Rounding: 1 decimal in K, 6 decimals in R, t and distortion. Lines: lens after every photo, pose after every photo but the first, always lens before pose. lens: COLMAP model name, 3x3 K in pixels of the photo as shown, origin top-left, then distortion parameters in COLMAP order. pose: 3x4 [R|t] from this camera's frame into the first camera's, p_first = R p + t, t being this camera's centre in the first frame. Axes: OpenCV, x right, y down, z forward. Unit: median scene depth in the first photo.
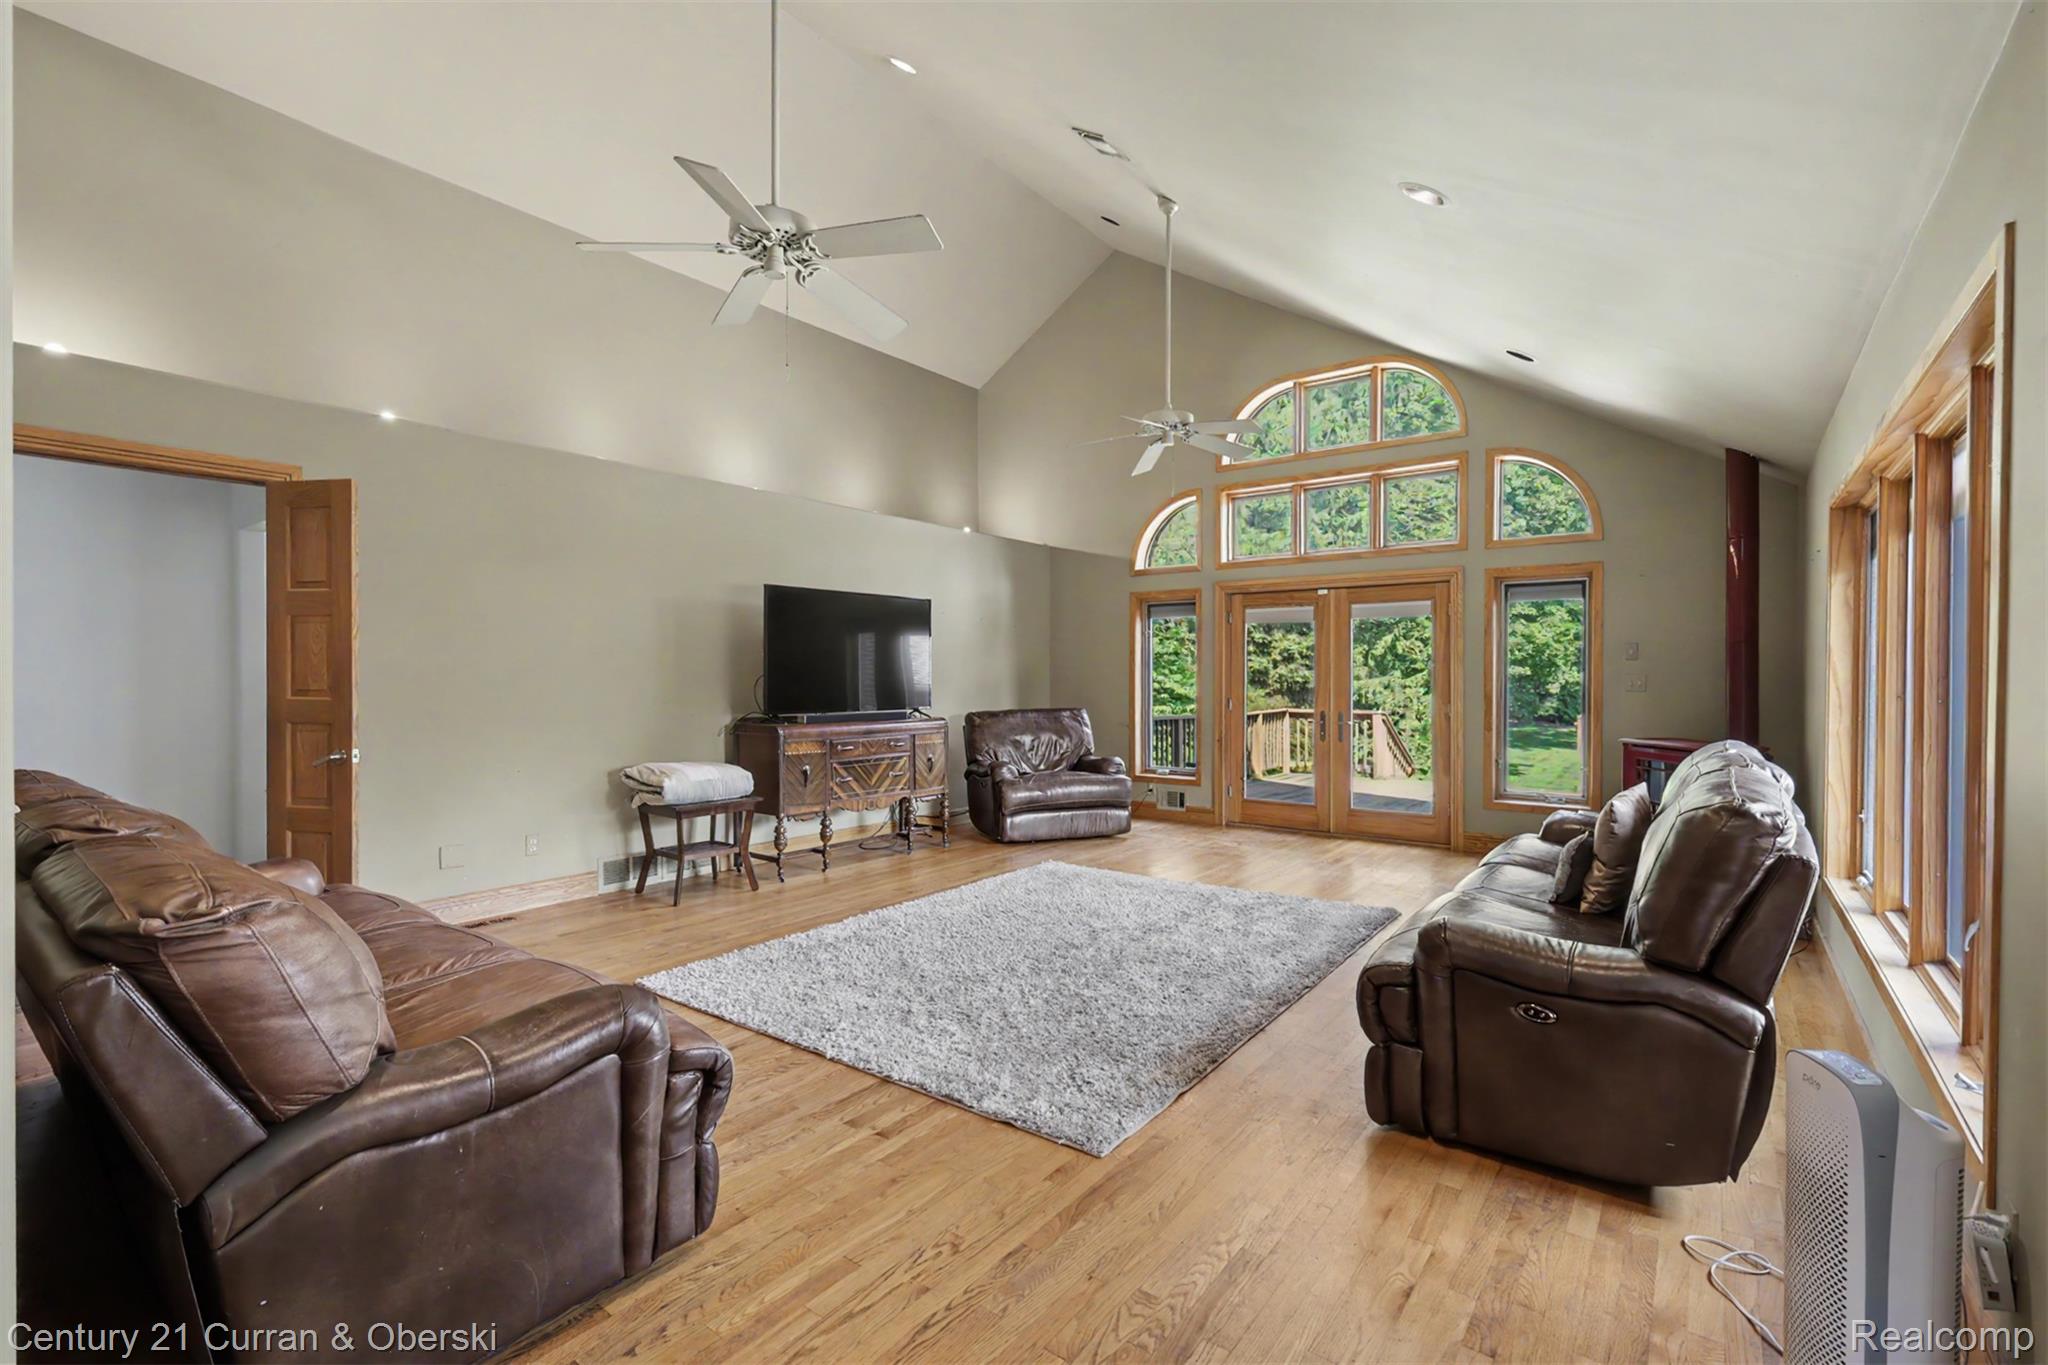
lens RADIAL K [[899.7, 0, 1039.5], [0, 899.7, 683.0], [0, 0, 1]] dist [-0.000261, 0.001482]
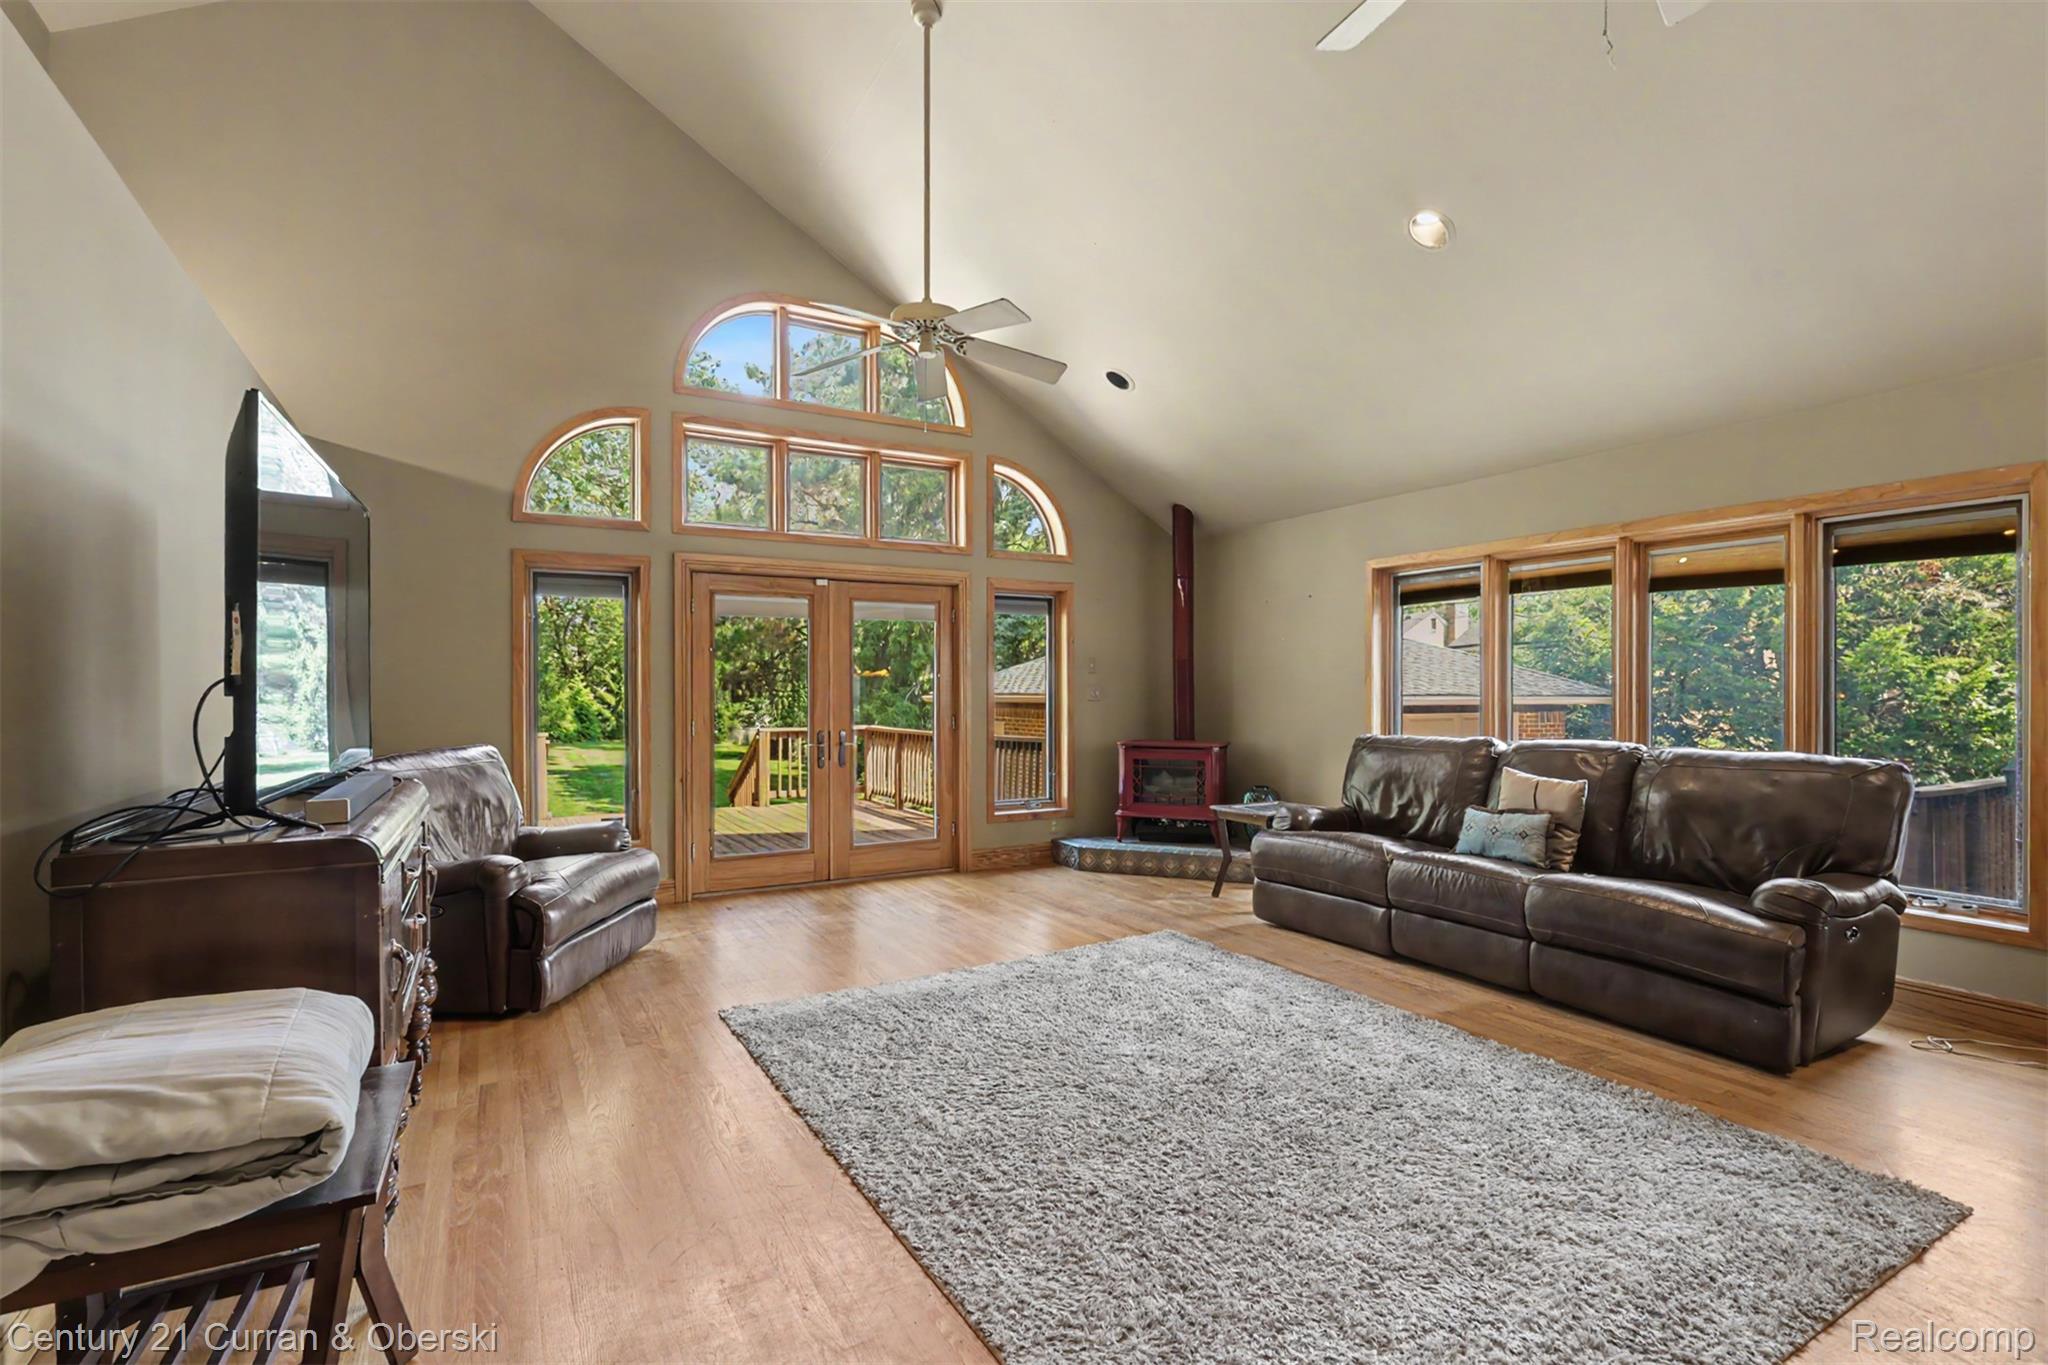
lens RADIAL K [[951.7, 0, 1038.5], [0, 951.7, 703.2], [0, 0, 1]] dist [0.001403, -0.001826]
pose [[0.399306, -0.013689, 0.916715, -0.399095], [0.008696, 0.999900, 0.011143, -0.001568], [-0.916776, 0.003522, 0.399386, 0.495160]]
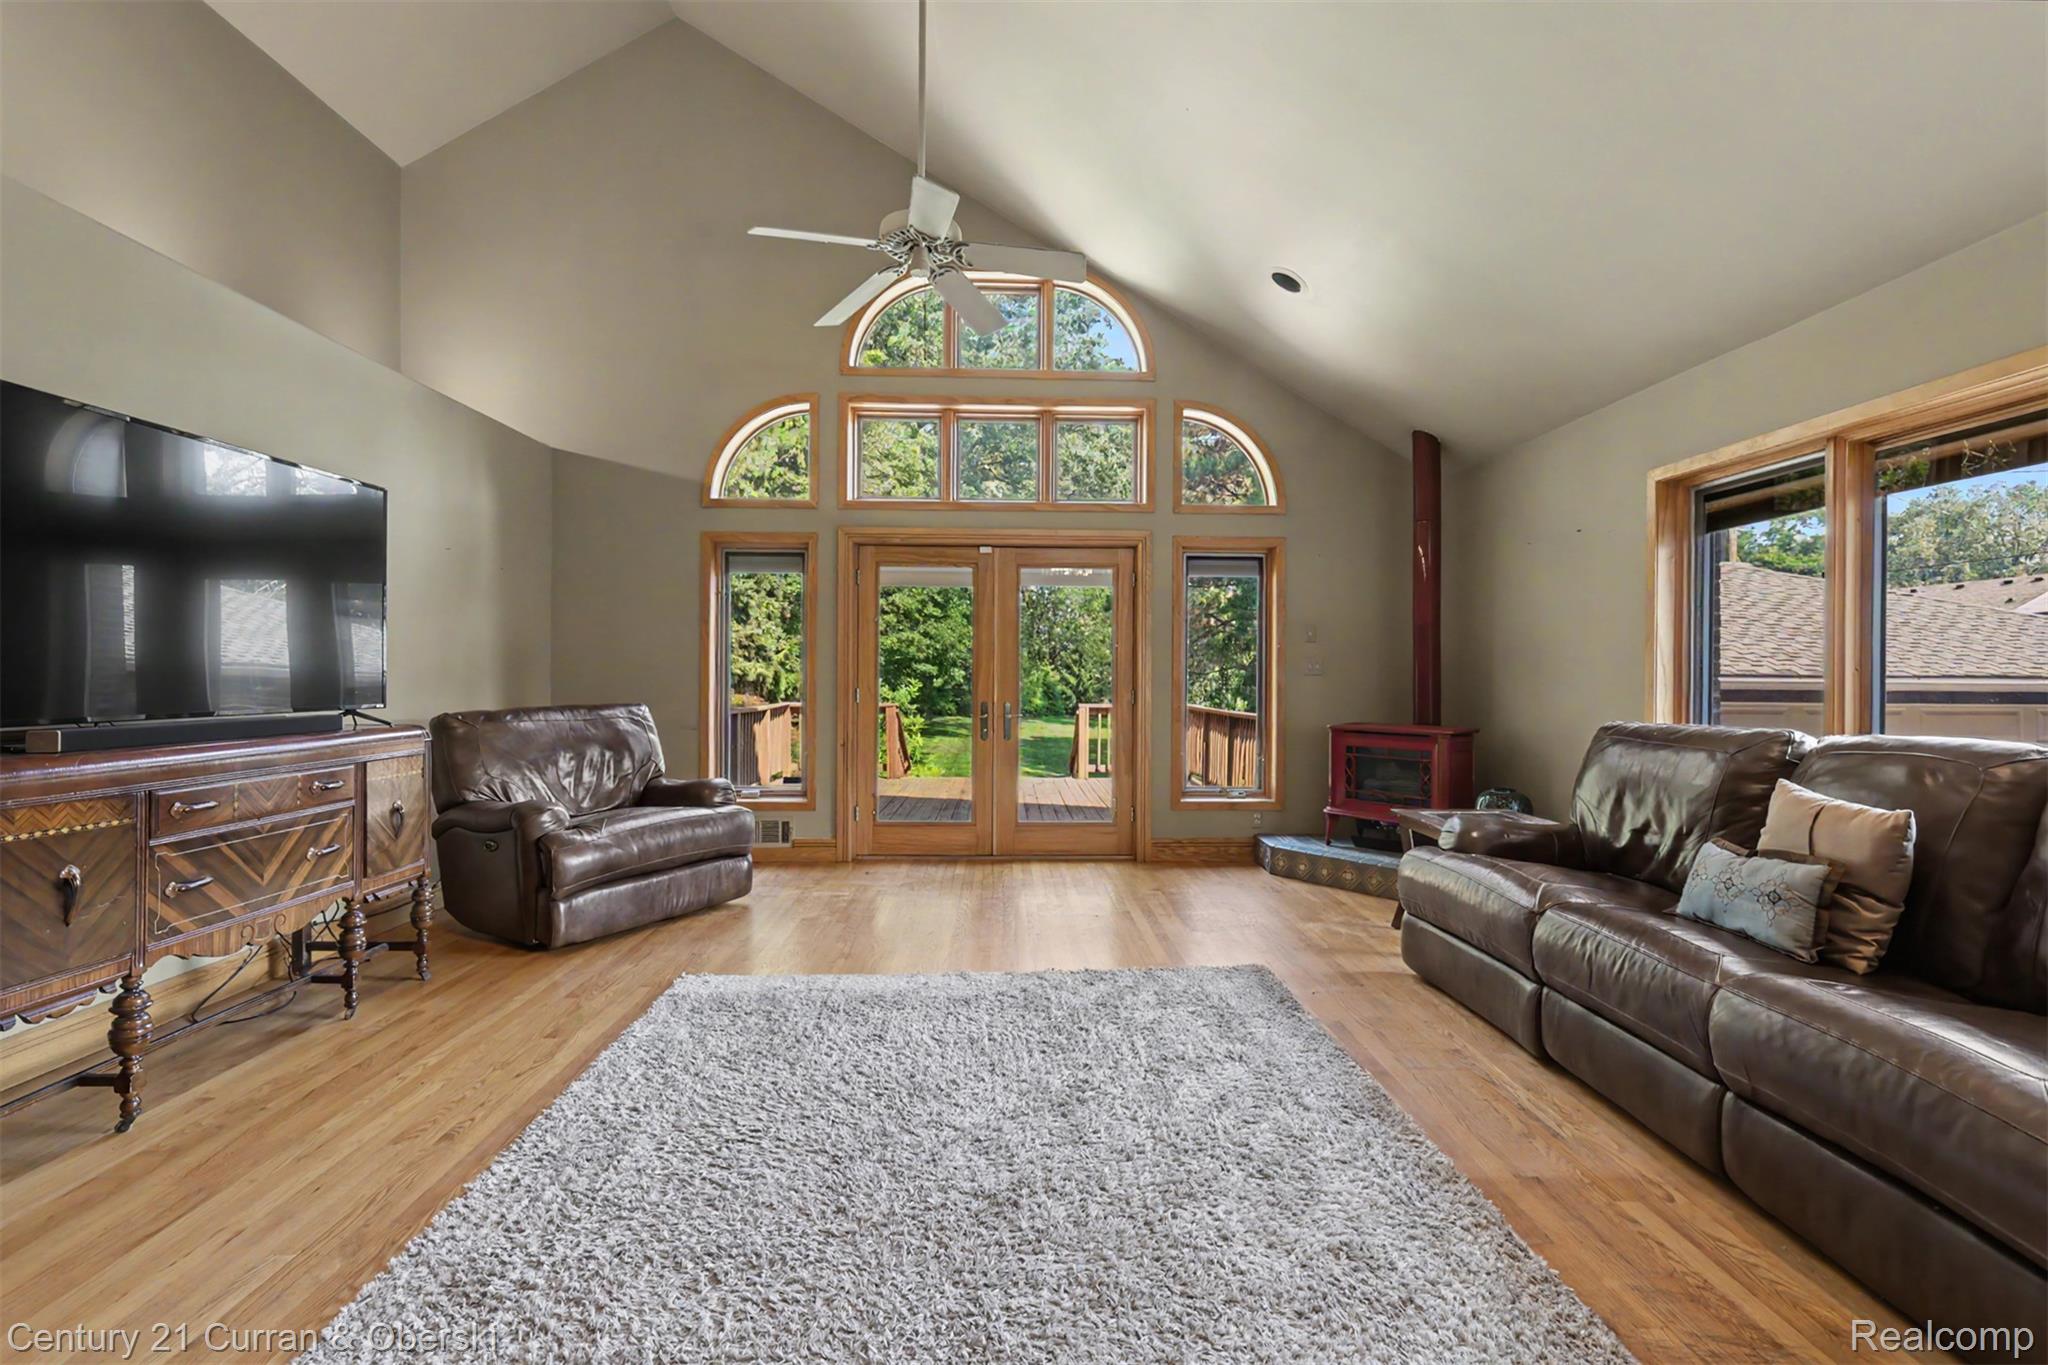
lens RADIAL K [[899.7, 0, 1037.1], [0, 899.7, 673.8], [0, 0, 1]] dist [-0.000261, 0.001482]
pose [[0.781004, 0.003858, 0.624514, -0.144084], [-0.000431, 0.999984, -0.005639, 0.011586], [-0.624526, 0.004135, 0.780993, 0.367976]]
